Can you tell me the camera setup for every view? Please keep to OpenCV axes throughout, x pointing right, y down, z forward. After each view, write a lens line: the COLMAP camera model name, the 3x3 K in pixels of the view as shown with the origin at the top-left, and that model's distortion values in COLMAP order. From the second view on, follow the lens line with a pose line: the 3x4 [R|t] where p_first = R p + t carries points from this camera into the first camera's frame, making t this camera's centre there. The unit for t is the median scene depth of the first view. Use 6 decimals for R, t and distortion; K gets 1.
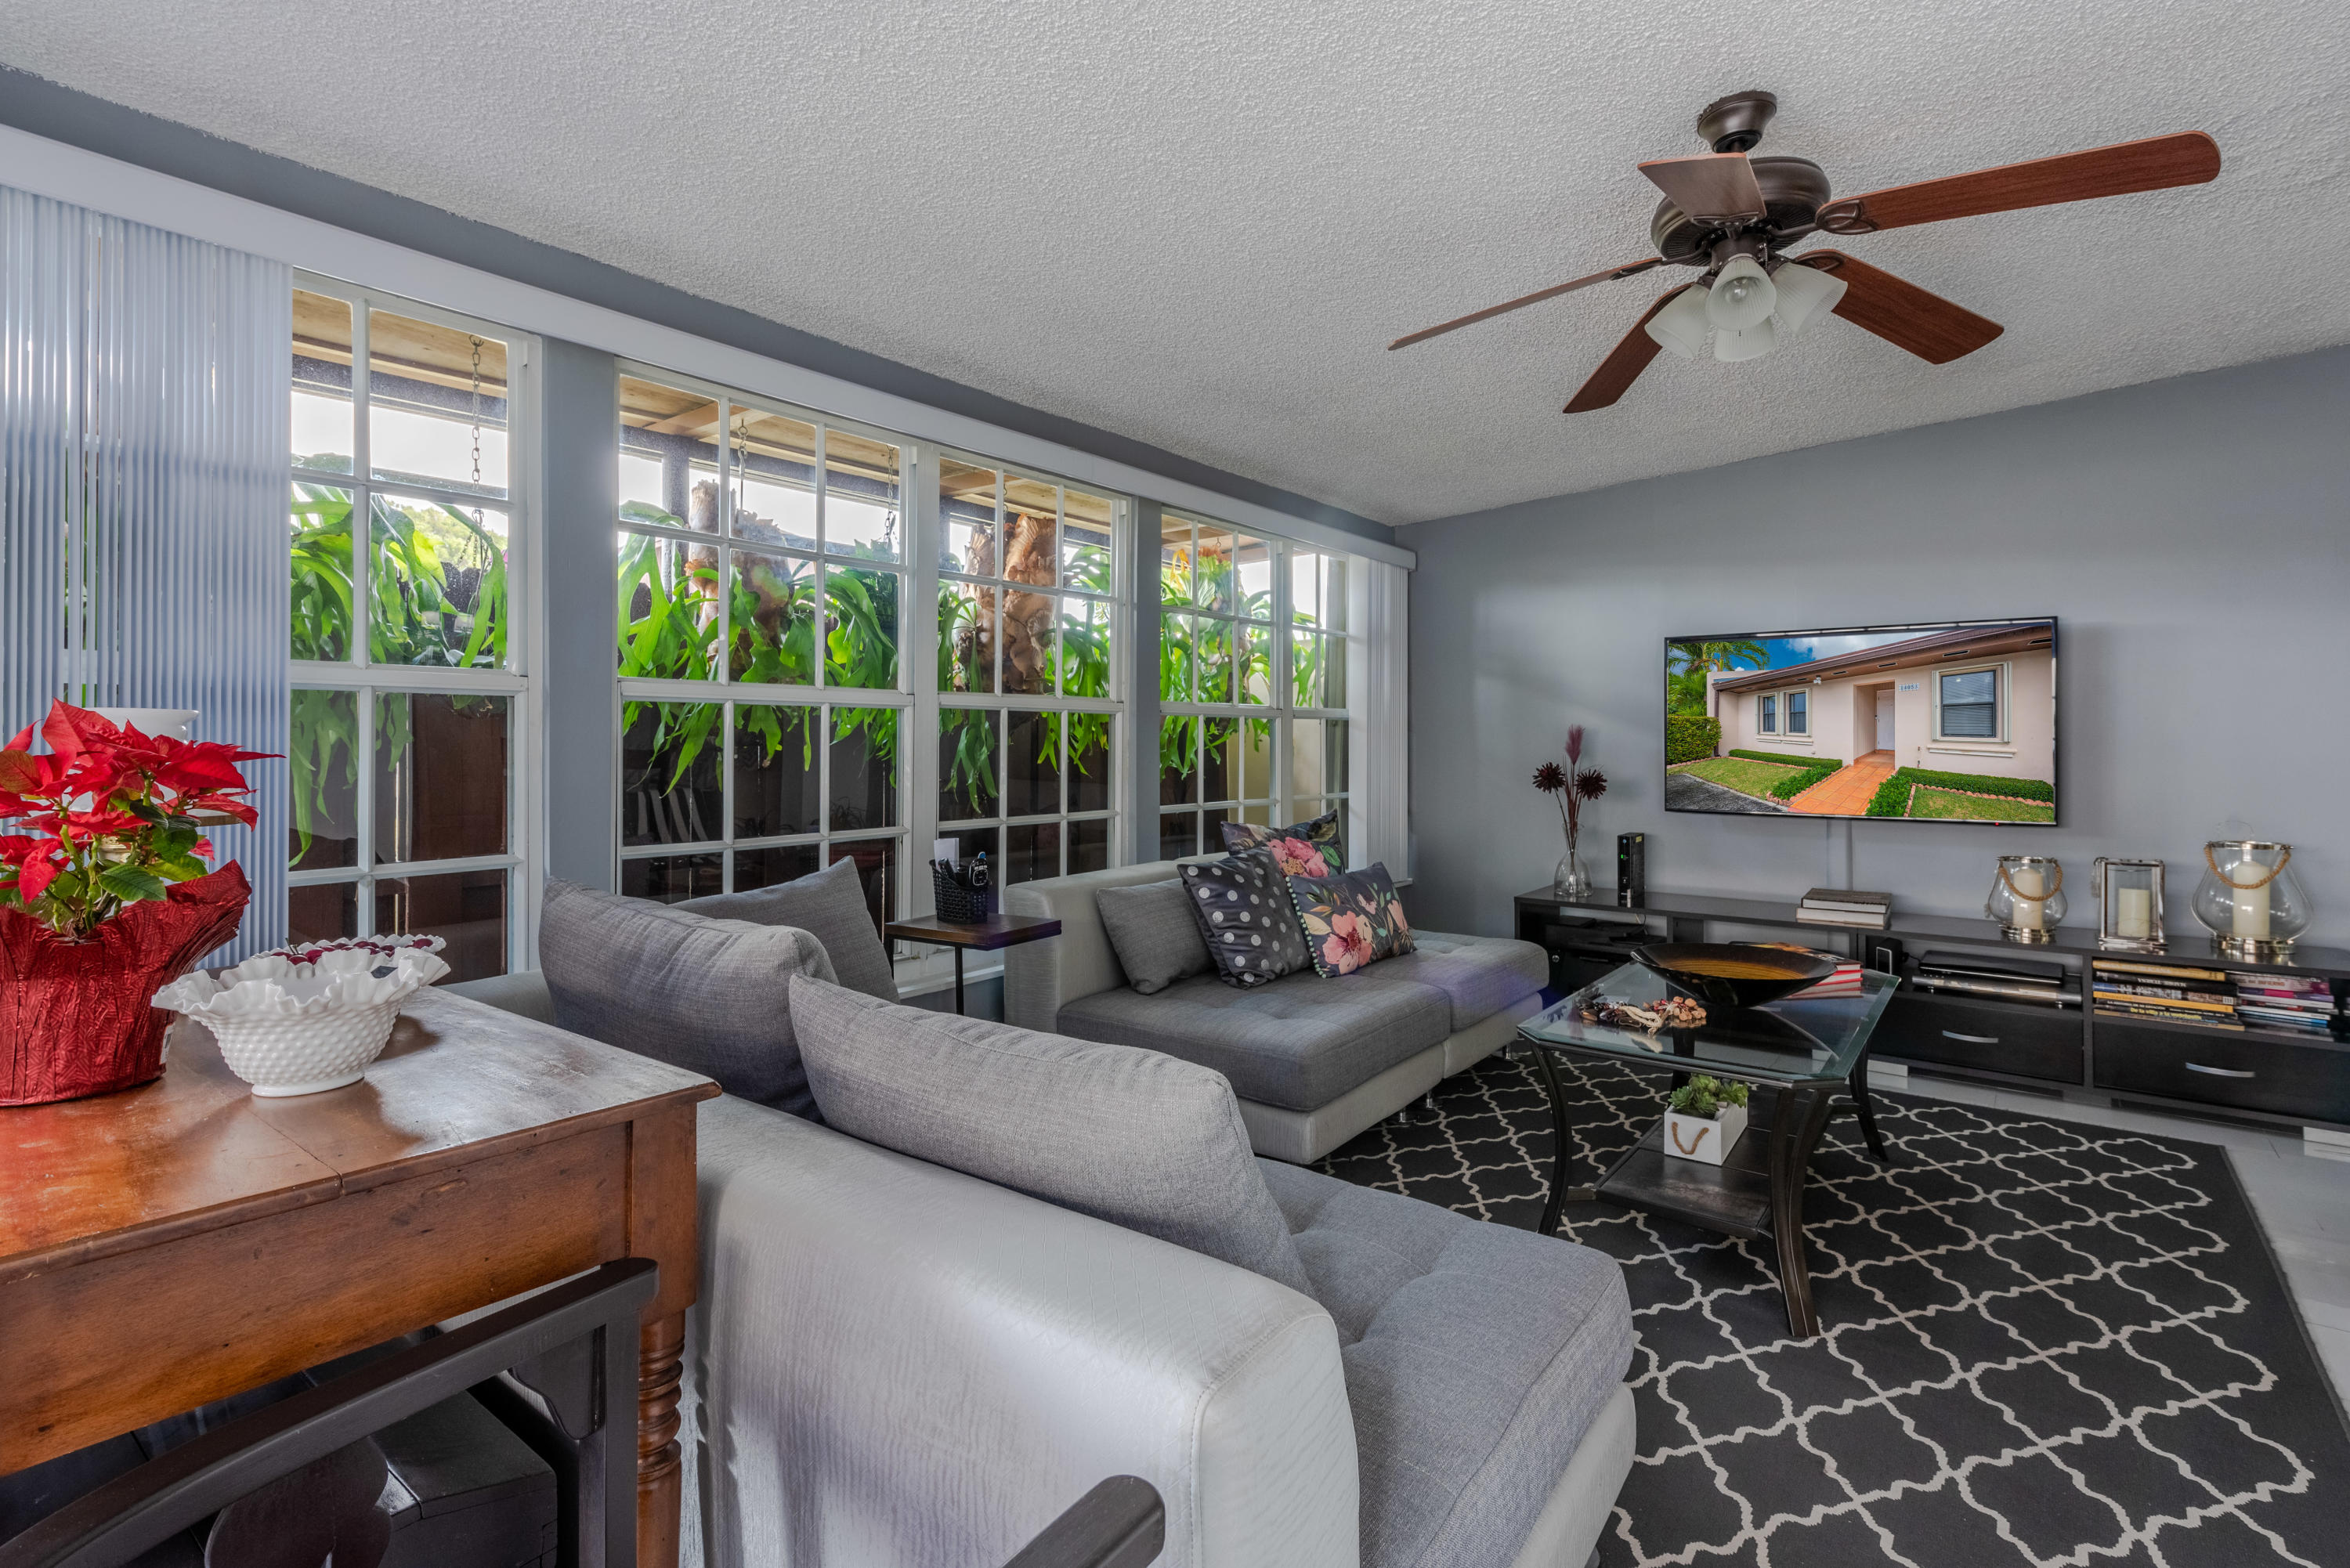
lens RADIAL K [[1091.7, 0, 1157.4], [0, 1091.7, 737.6], [0, 0, 1]] dist [0.002854, -0.000082]
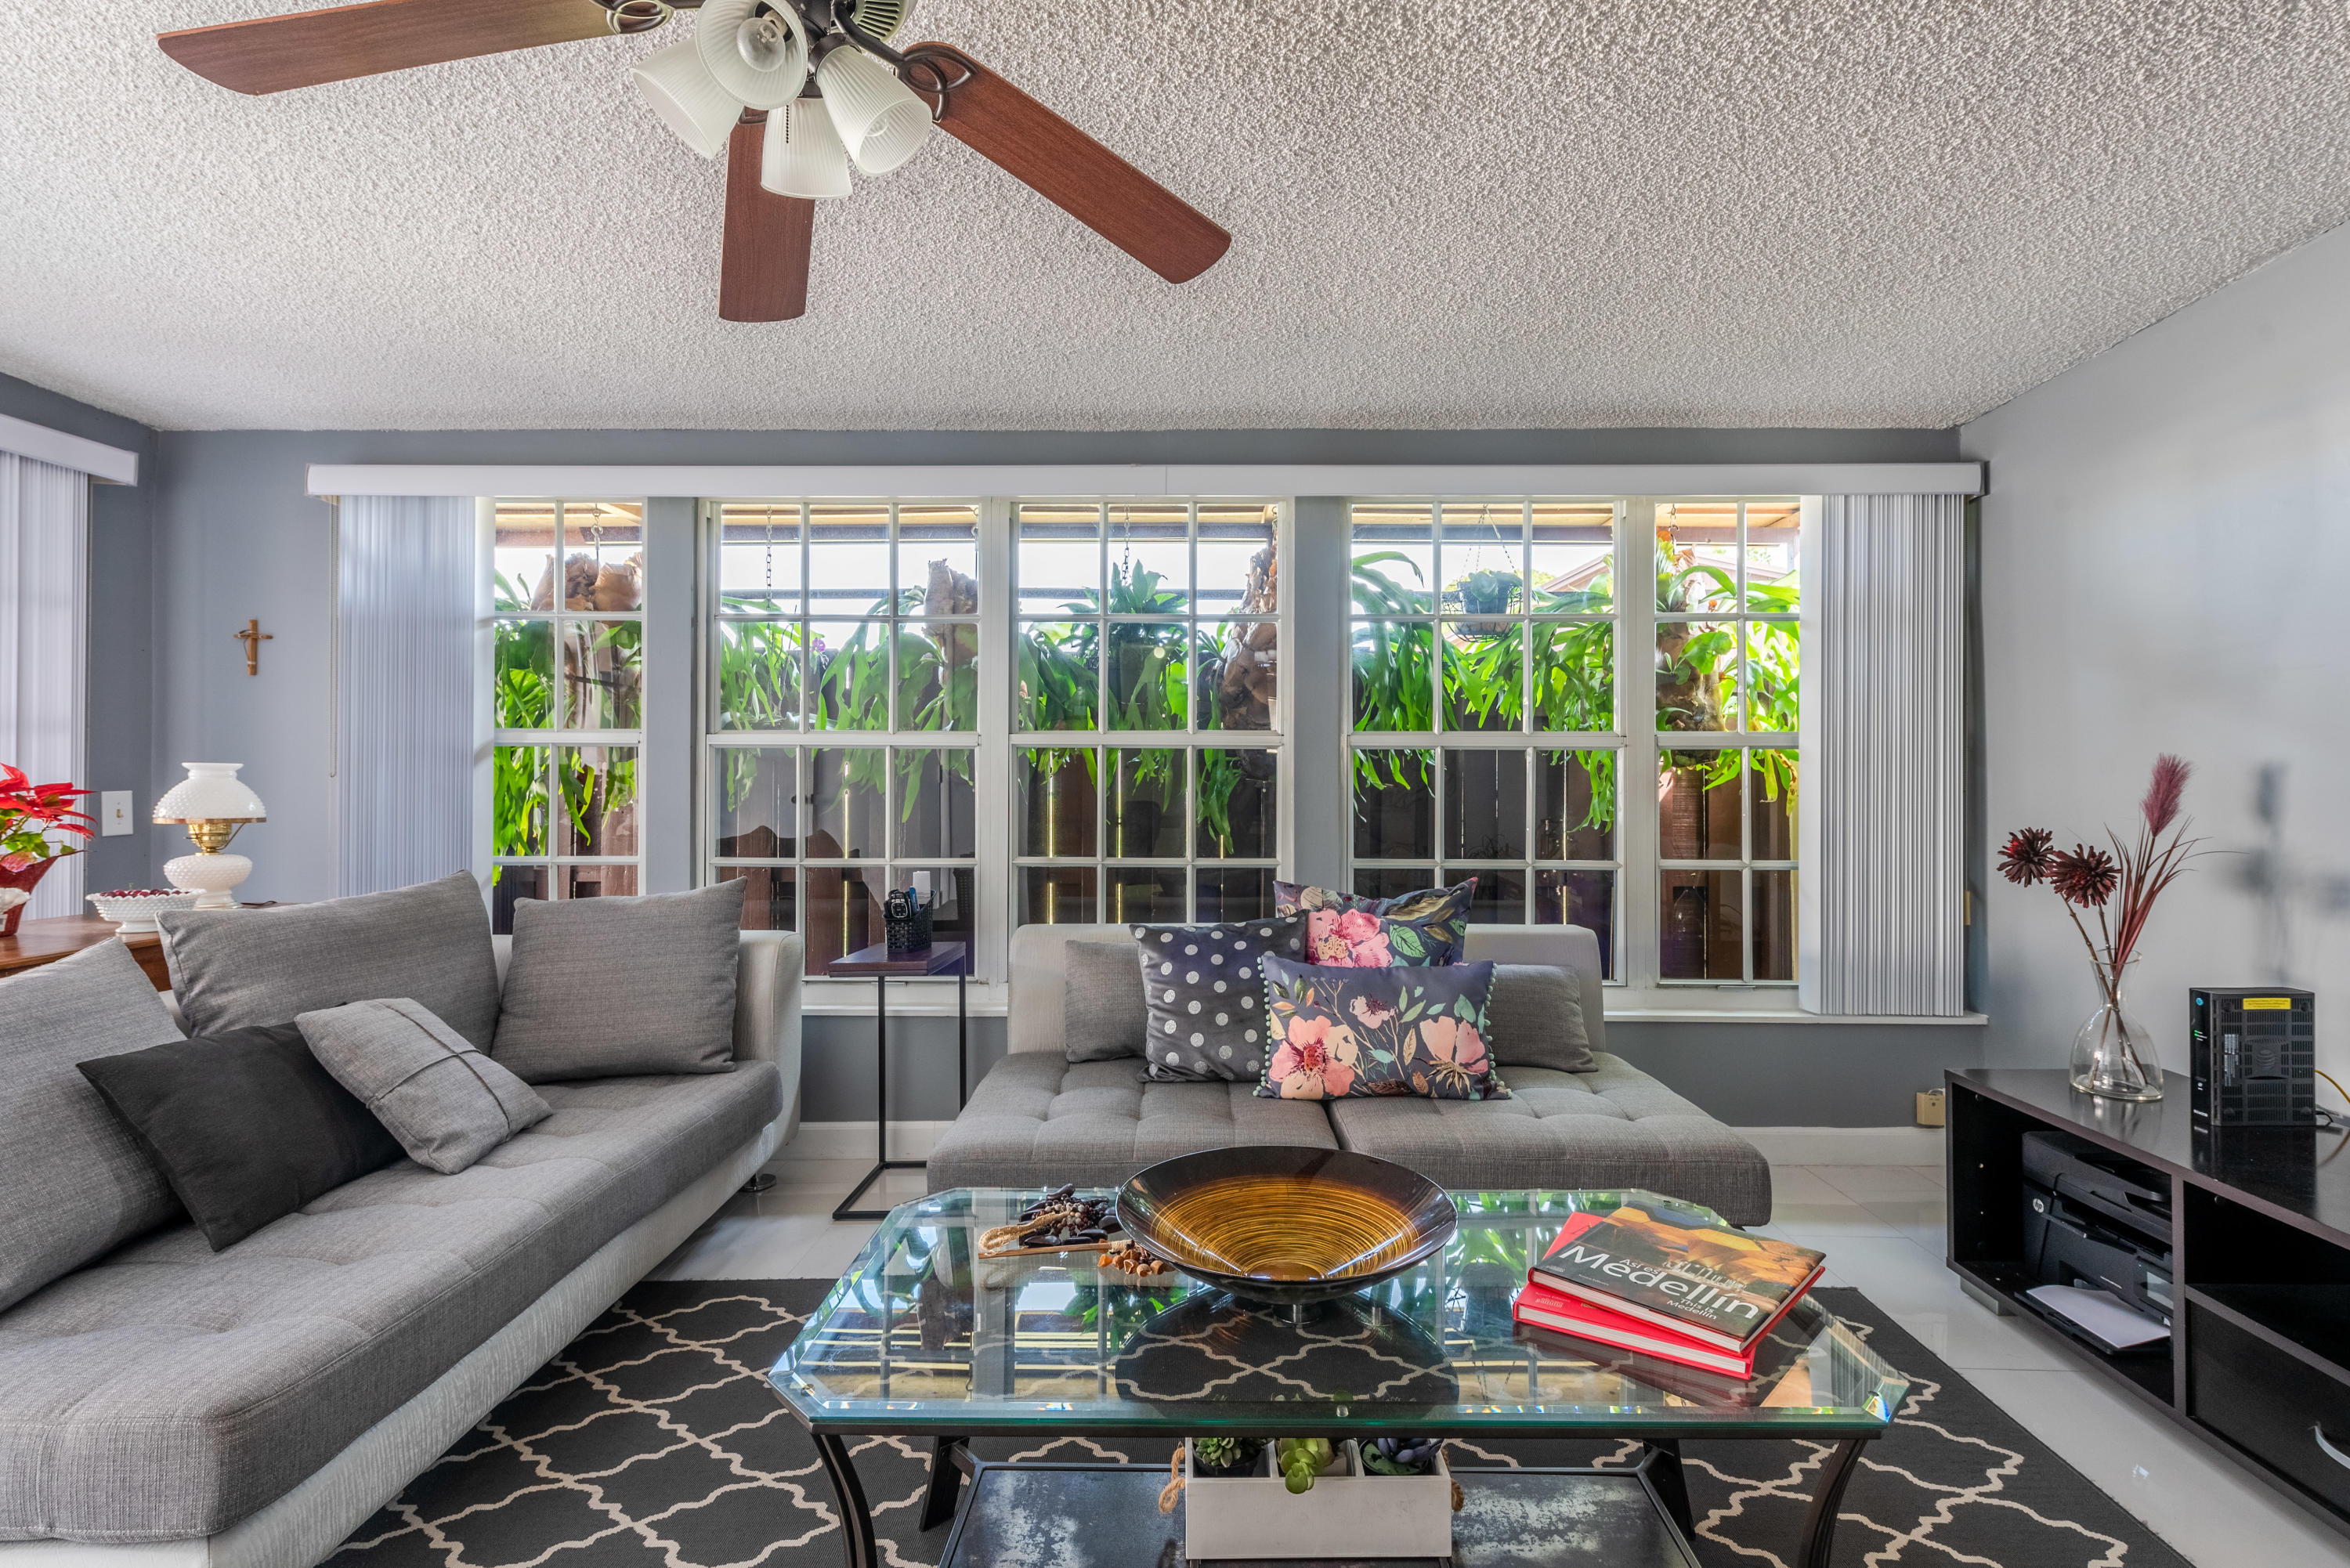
lens RADIAL K [[1084.2, 0, 1205.1], [0, 1084.2, 763.7], [0, 0, 1]] dist [0.003289, -0.000701]
pose [[0.615615, -0.003730, -0.788038, 0.635336], [0.001103, 0.999992, -0.003871, -0.007152], [0.788046, 0.001513, 0.615614, 0.443365]]
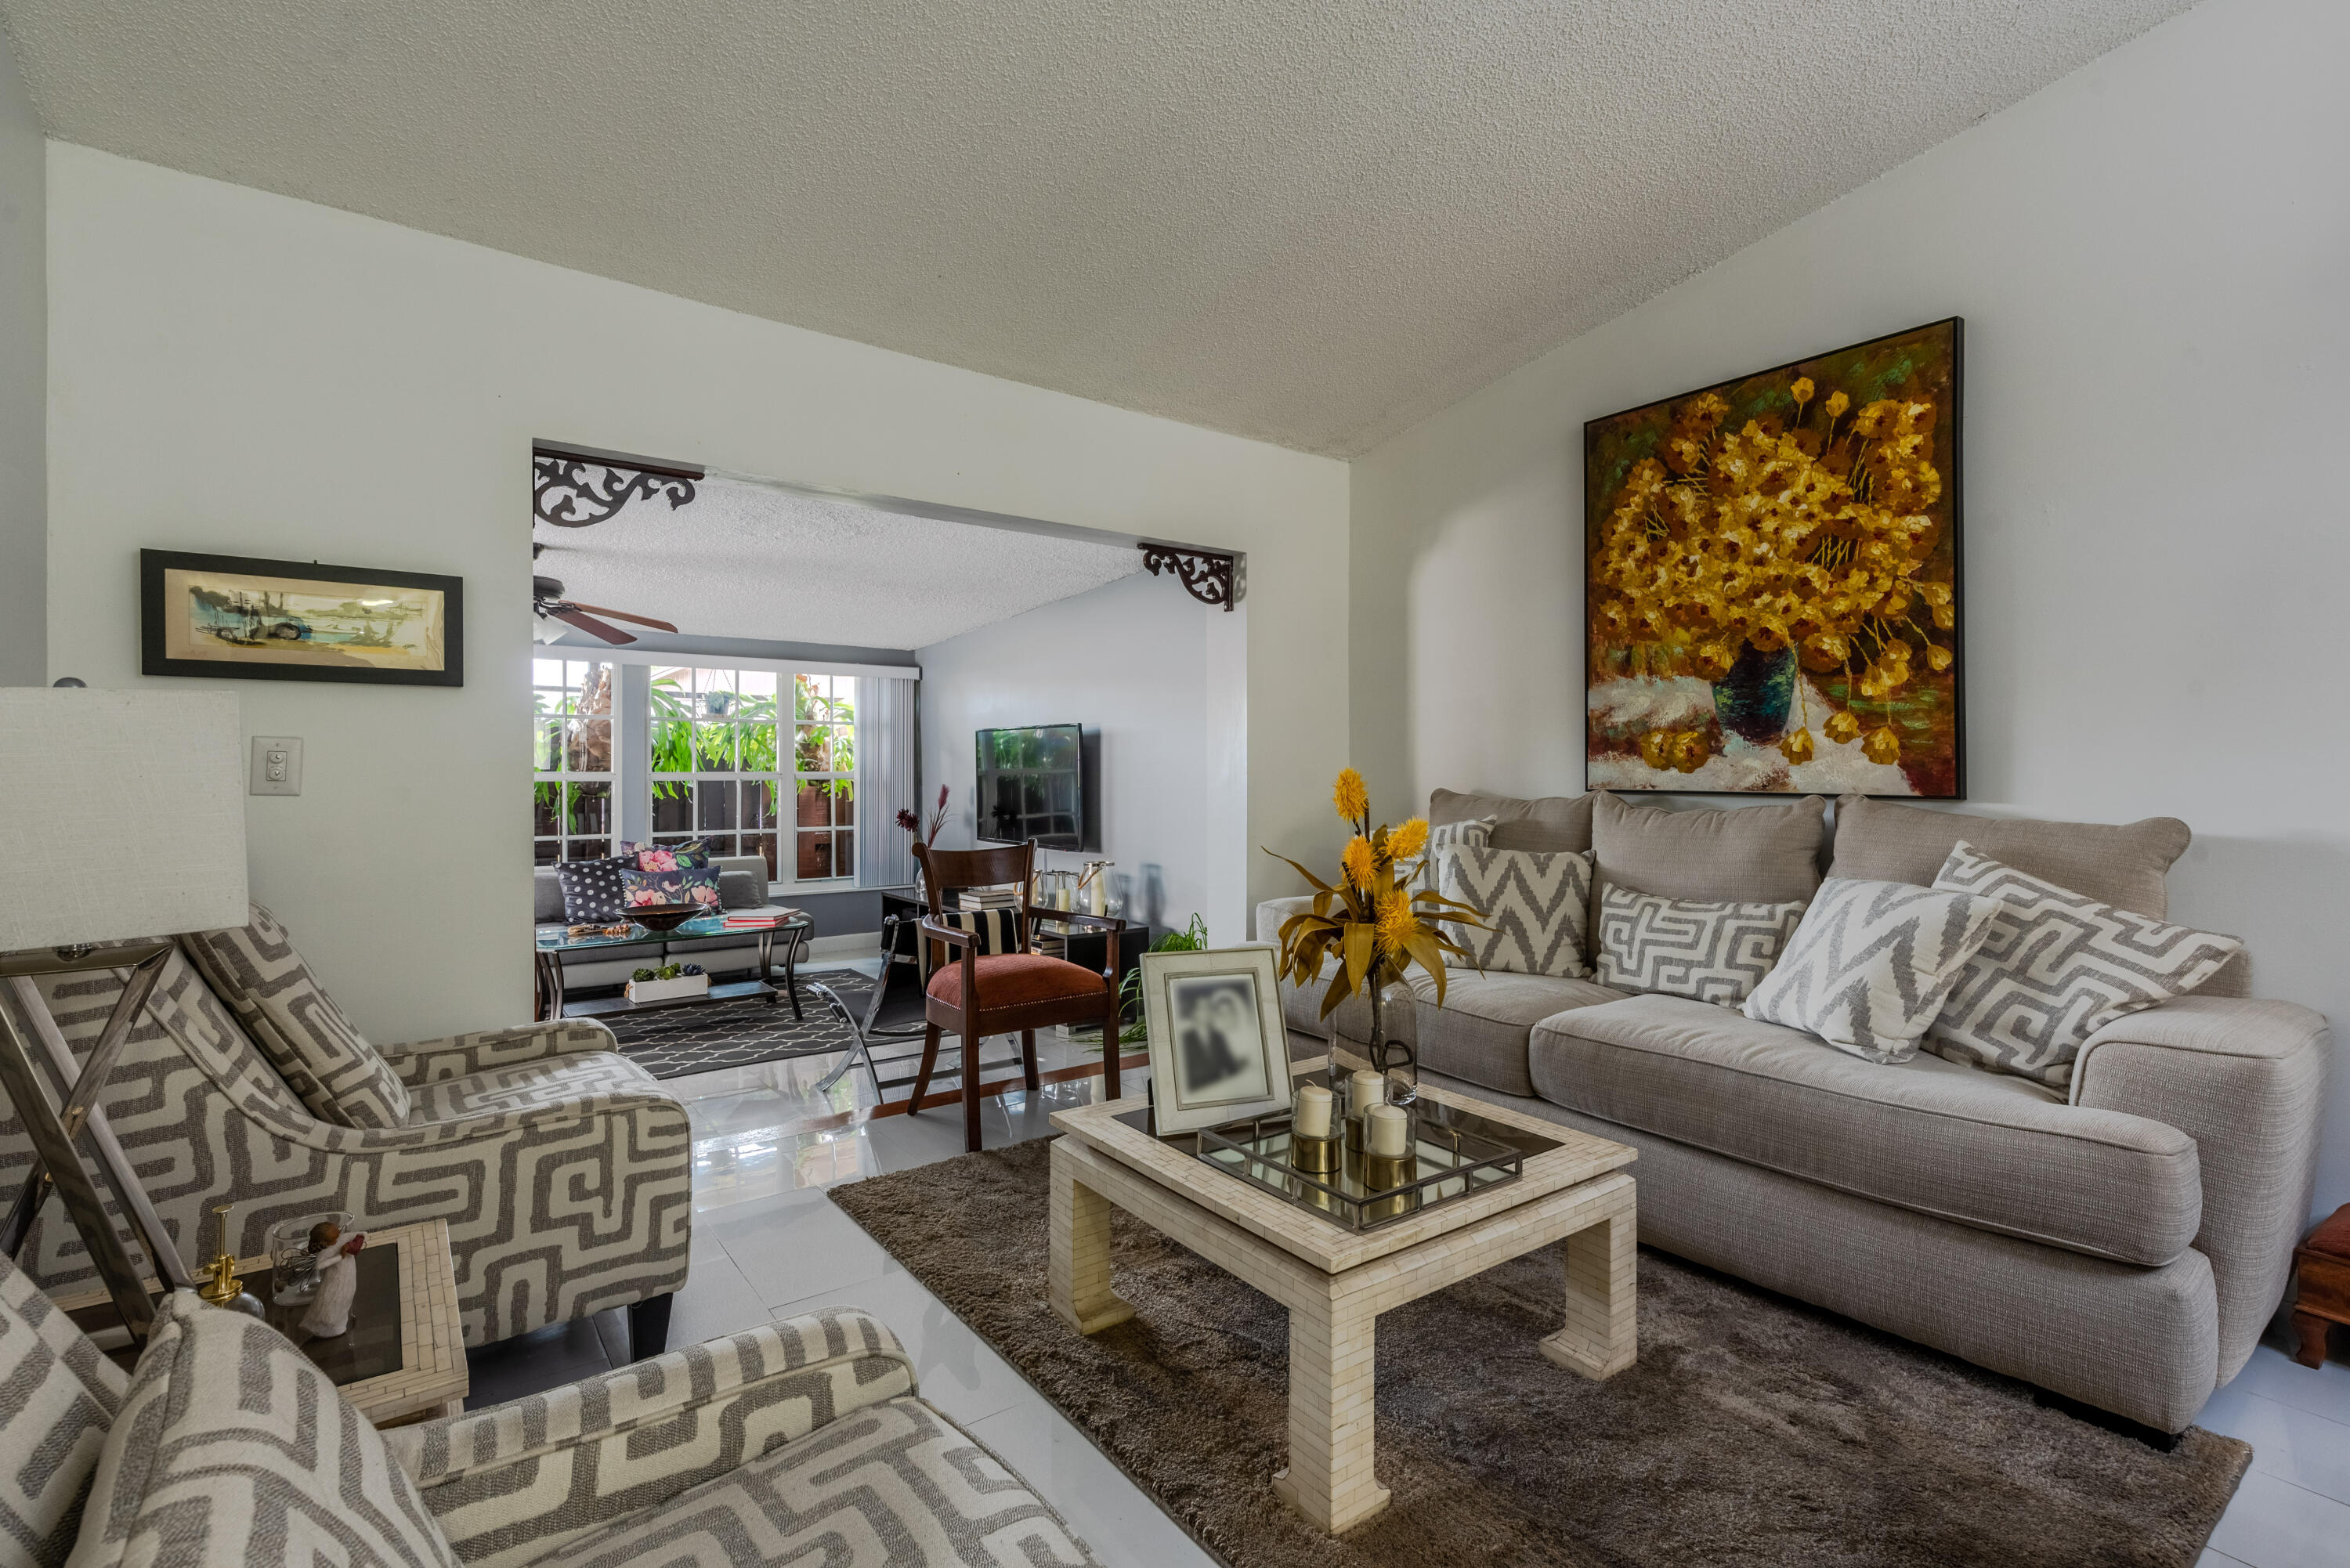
lens RADIAL K [[1073.6, 0, 1158.8], [0, 1073.6, 765.2], [0, 0, 1]] dist [0.003867, 0.000514]
pose [[0.964537, -0.003282, -0.263927, 1.367471], [0.003180, 0.999995, -0.000815, -0.045844], [0.263928, -0.000053, 0.964542, -0.502472]]
